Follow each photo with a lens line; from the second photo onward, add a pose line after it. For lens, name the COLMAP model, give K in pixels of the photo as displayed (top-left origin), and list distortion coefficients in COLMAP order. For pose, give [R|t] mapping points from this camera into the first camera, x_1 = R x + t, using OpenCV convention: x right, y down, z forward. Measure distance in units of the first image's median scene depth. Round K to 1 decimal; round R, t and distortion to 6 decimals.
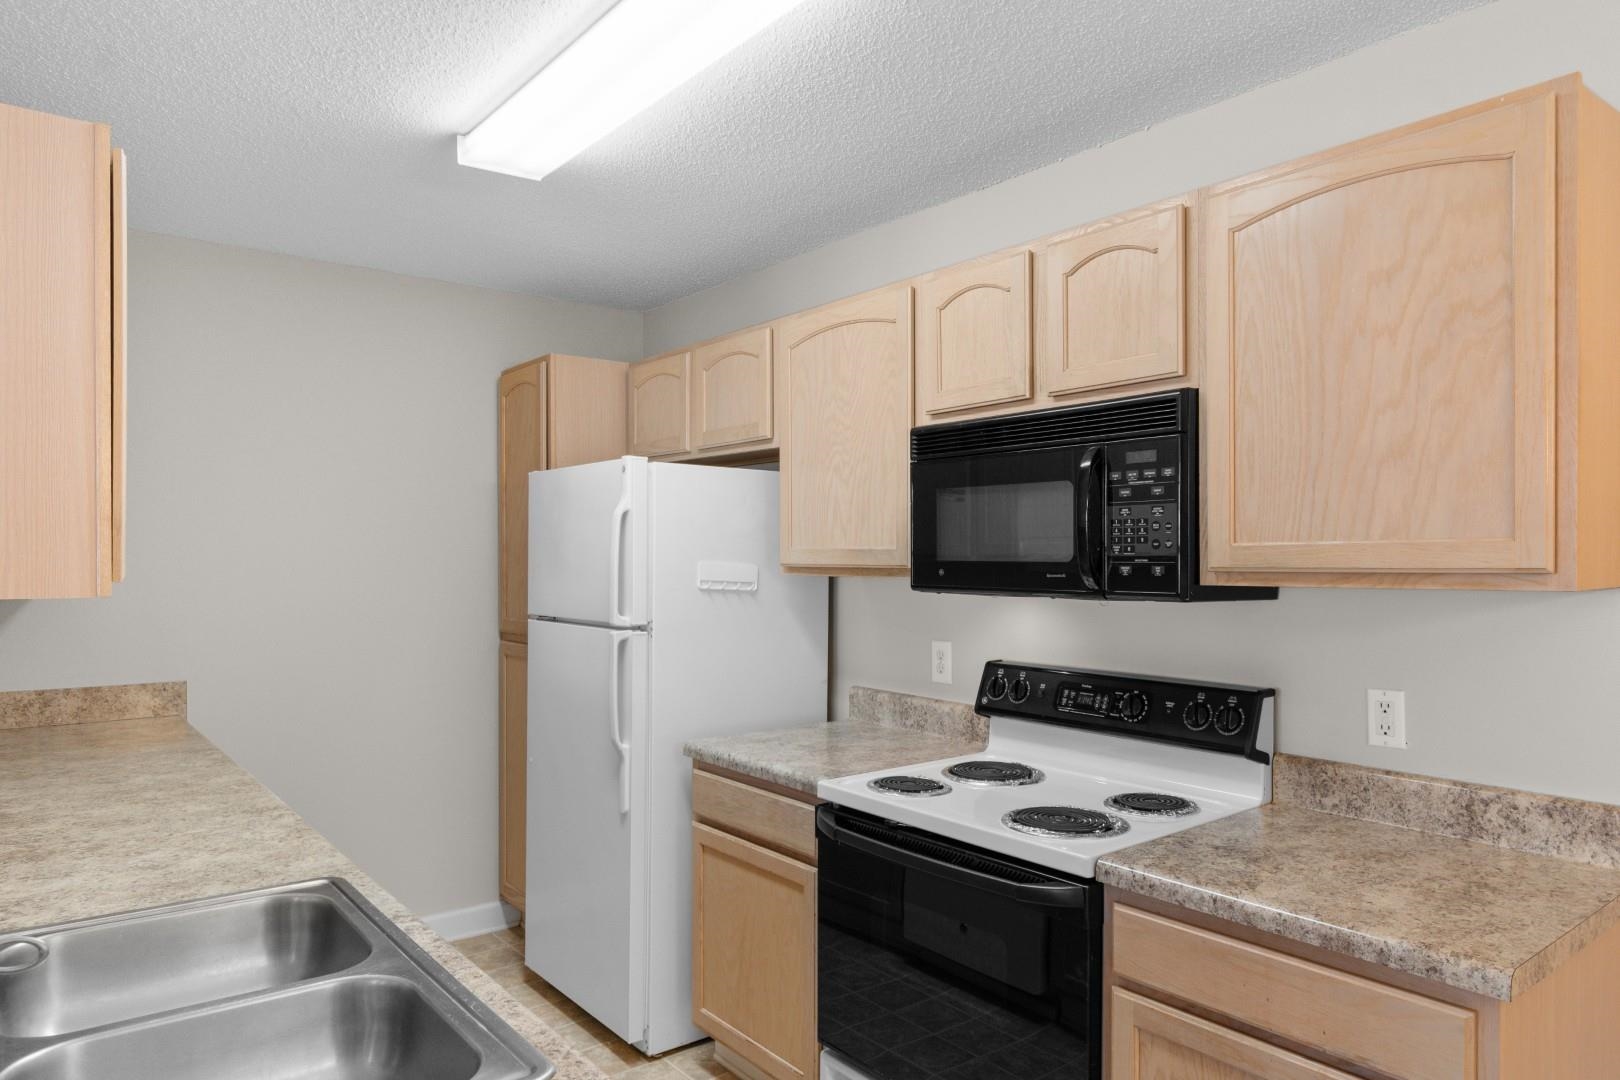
lens RADIAL K [[1037.9, 0, 813.7], [0, 1037.9, 570.3], [0, 0, 1]] dist [0.001063, -0.000802]
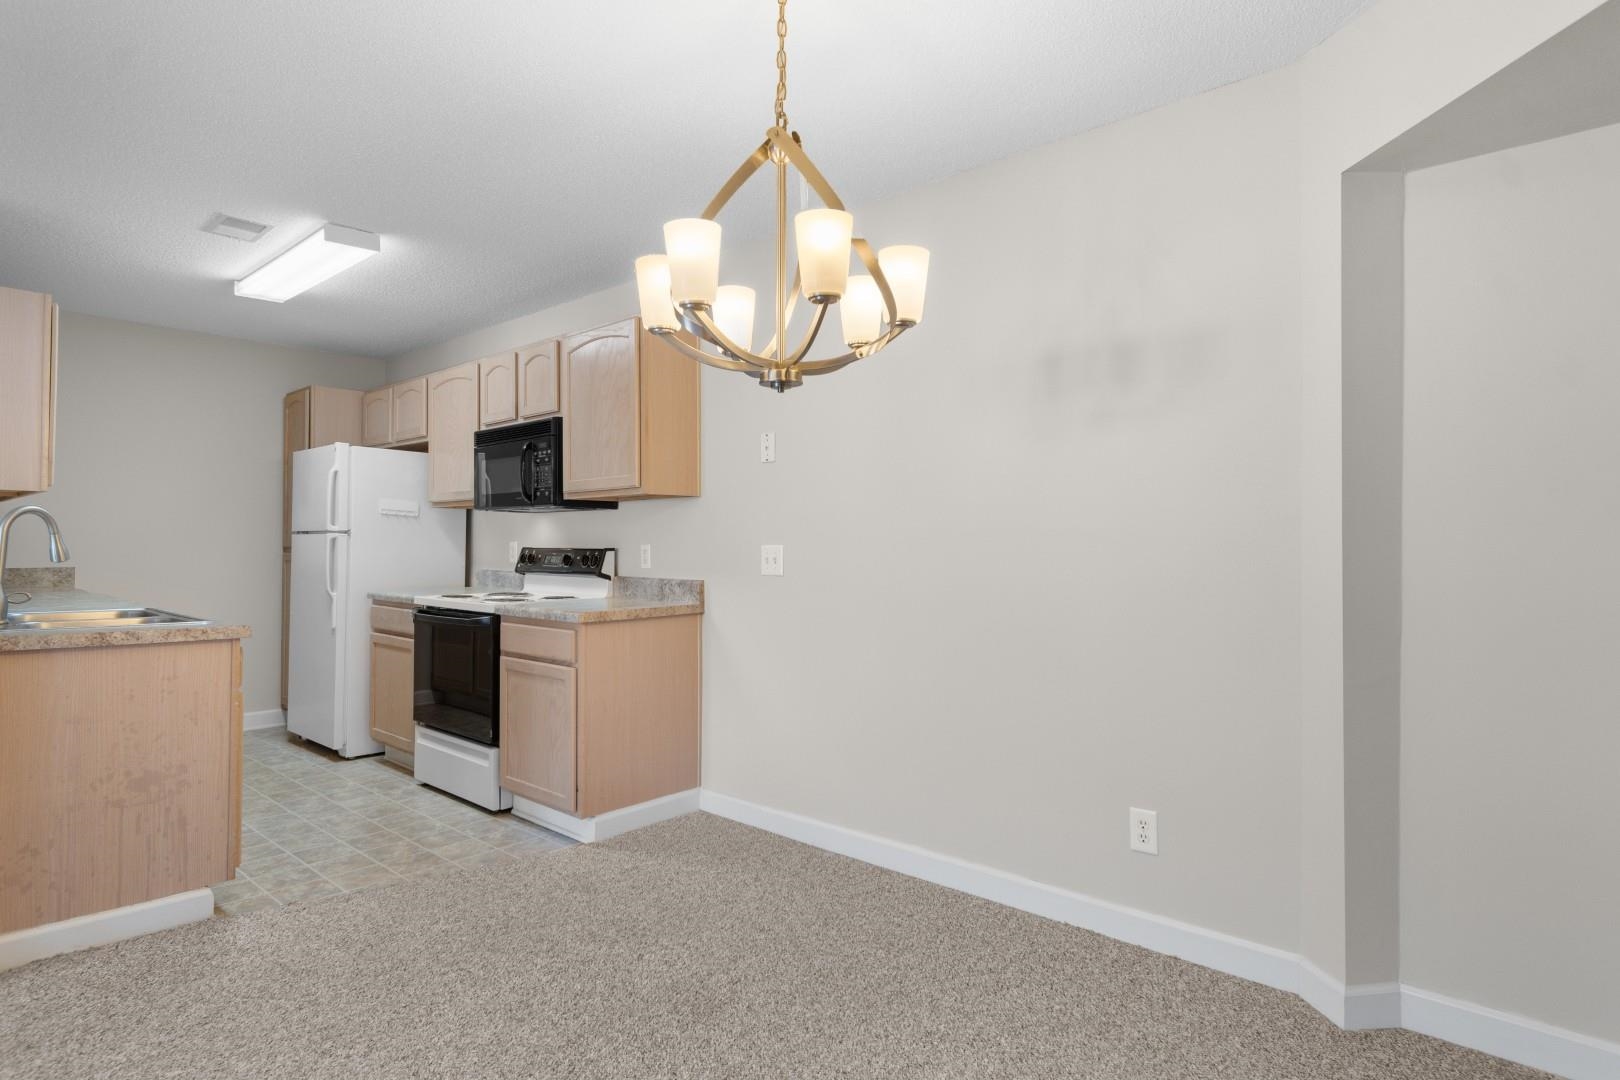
lens RADIAL K [[860.3, 0, 810.0], [0, 860.3, 540.0], [0, 0, 1]] dist [-0.000638, -0.002332]
pose [[0.984678, 0.005338, 0.174303, 0.513079], [-0.001663, 0.999773, -0.021227, 0.130004], [-0.174377, 0.020612, 0.984463, -0.907089]]
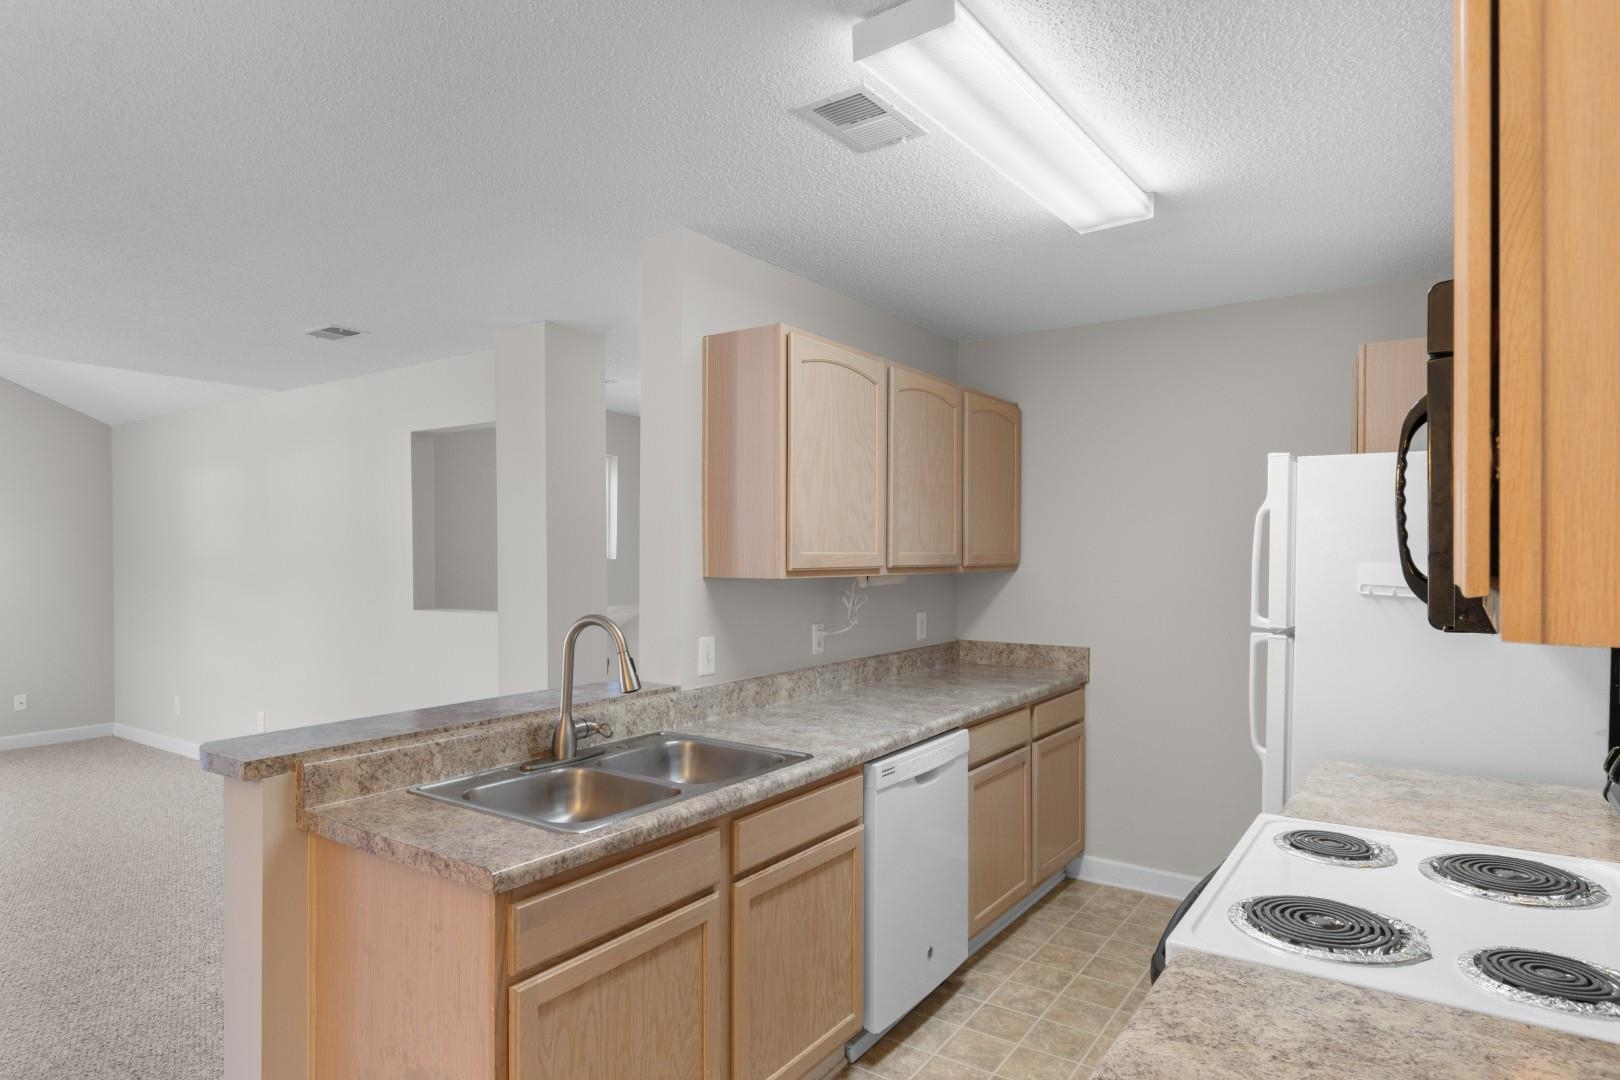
lens RADIAL K [[928.4, 0, 808.9], [0, 928.4, 564.2], [0, 0, 1]] dist [0.003640, -0.000703]
pose [[0.291274, 0.008597, -0.956601, 0.673403], [-0.013546, 0.999896, 0.004862, -0.006551], [0.956544, 0.011542, 0.291360, 0.418899]]
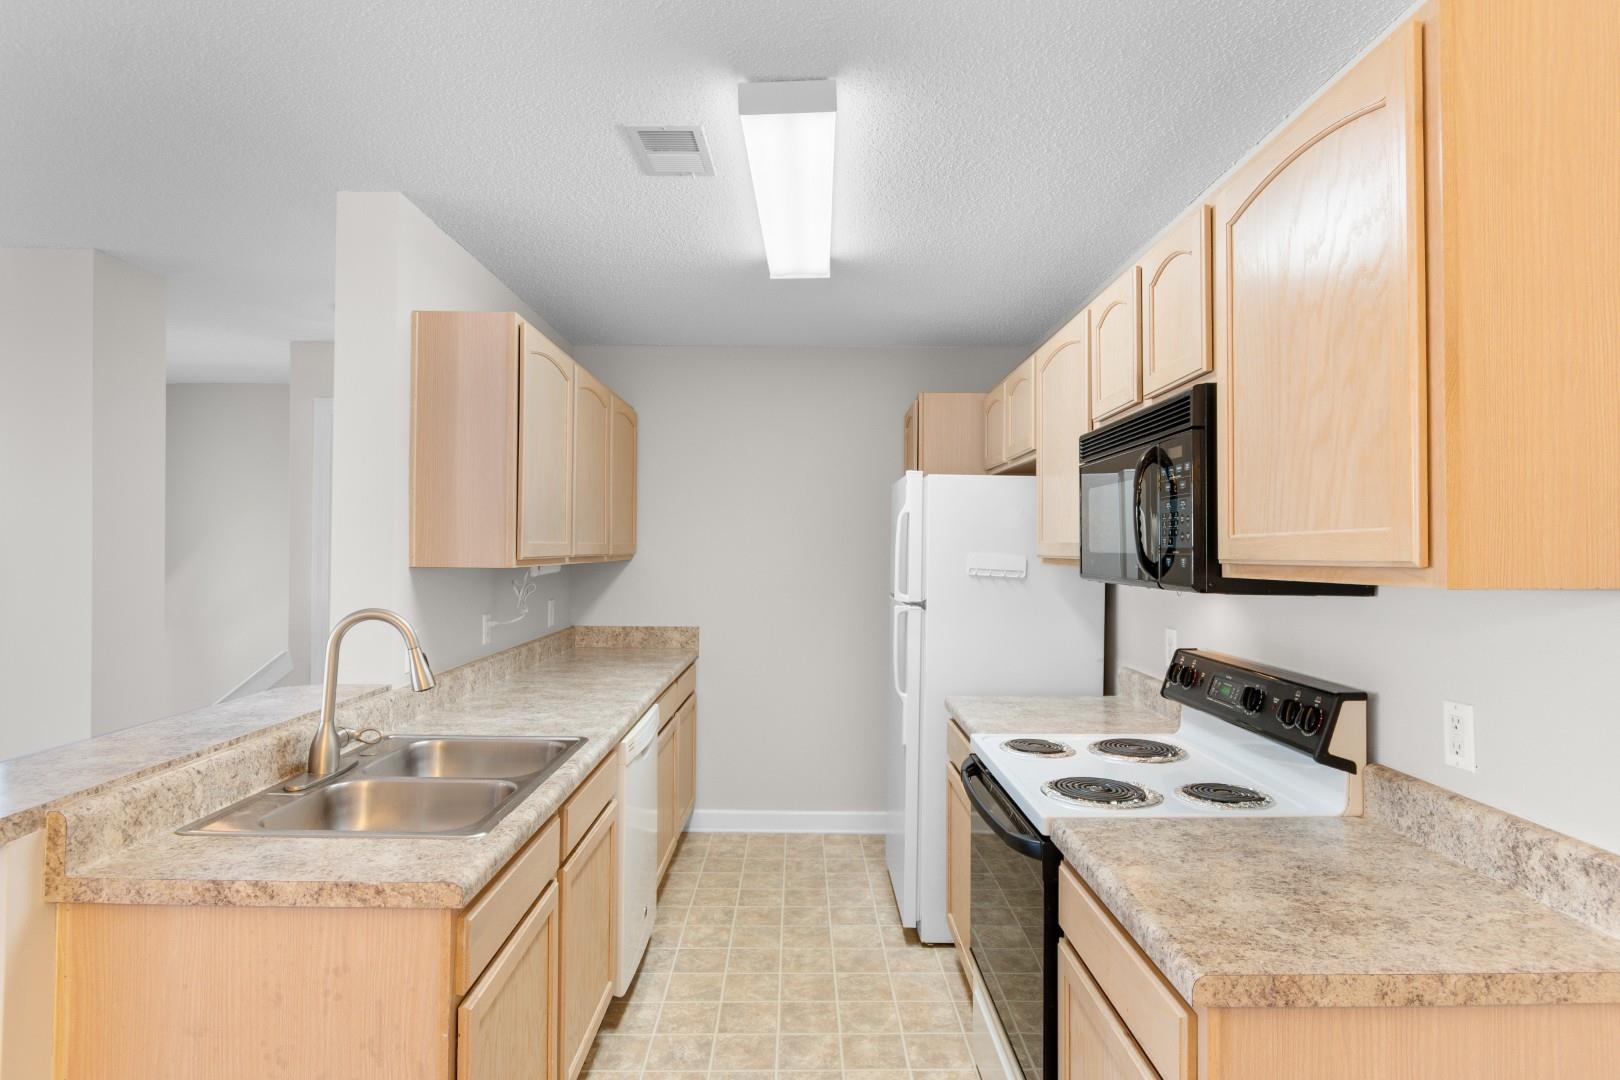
lens RADIAL K [[884.0, 0, 810.0], [0, 884.0, 540.0], [0, 0, 1]] dist [-0.000225, -0.000865]
pose [[0.787814, -0.001795, -0.615910, 0.513572], [-0.014275, 0.999674, -0.021172, 0.001809], [0.615748, 0.025471, 0.787532, 0.068332]]
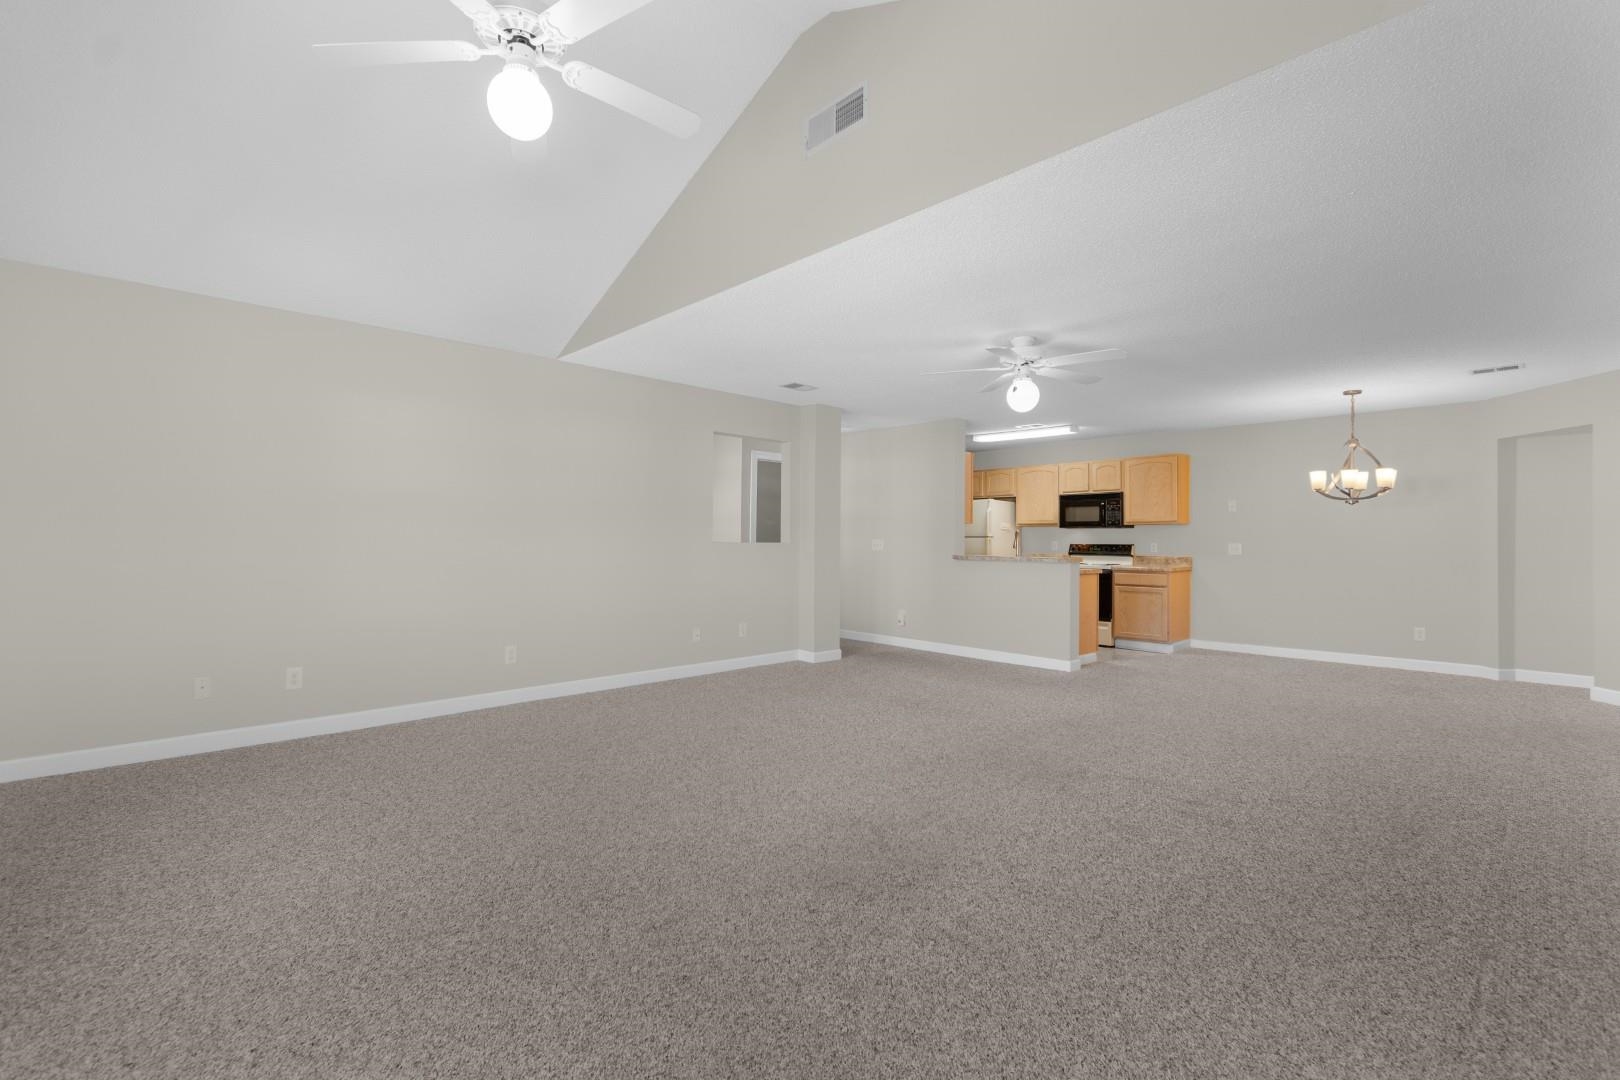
lens RADIAL K [[703.5, 0, 810.0], [0, 703.5, 540.0], [0, 0, 1]] dist [0.001138, 0.000164]
pose [[0.997320, 0.002714, 0.073117, -1.493602], [-0.001756, 0.999912, -0.013167, 0.137164], [-0.073146, 0.013003, 0.997236, -2.515835]]
